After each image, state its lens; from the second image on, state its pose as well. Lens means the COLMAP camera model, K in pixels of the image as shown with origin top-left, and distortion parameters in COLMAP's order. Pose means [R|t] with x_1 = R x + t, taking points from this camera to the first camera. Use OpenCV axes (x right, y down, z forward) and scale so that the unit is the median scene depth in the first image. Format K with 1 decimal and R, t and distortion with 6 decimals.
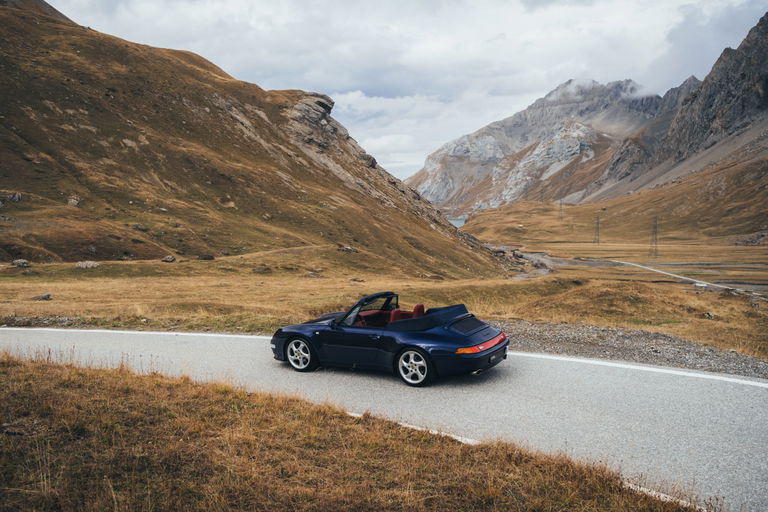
lens RADIAL K [[742.4, 0, 372.1], [0, 742.4, 255.1], [0, 0, 1]] dist [-0.066405, 0.196301]
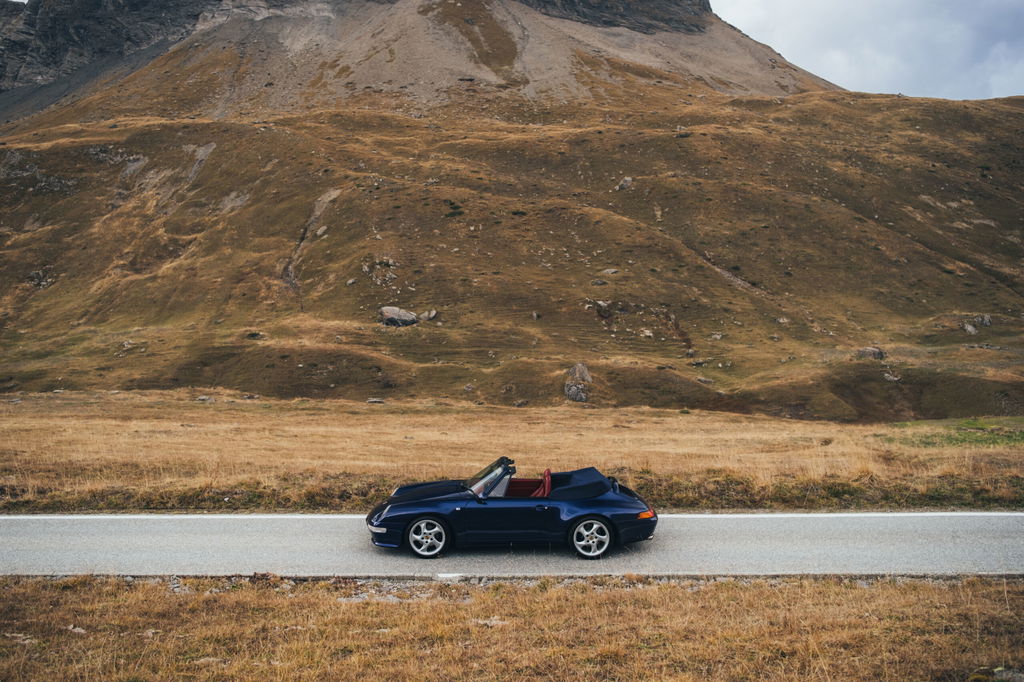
lens RADIAL K [[989.9, 0, 496.1], [0, 989.9, 339.8], [0, 0, 1]] dist [-0.066405, 0.196301]
pose [[0.813069, -0.066083, -0.578405, -0.144048], [0.043234, 0.997647, -0.053207, -0.010973], [0.580560, 0.018254, 0.814013, -0.094296]]
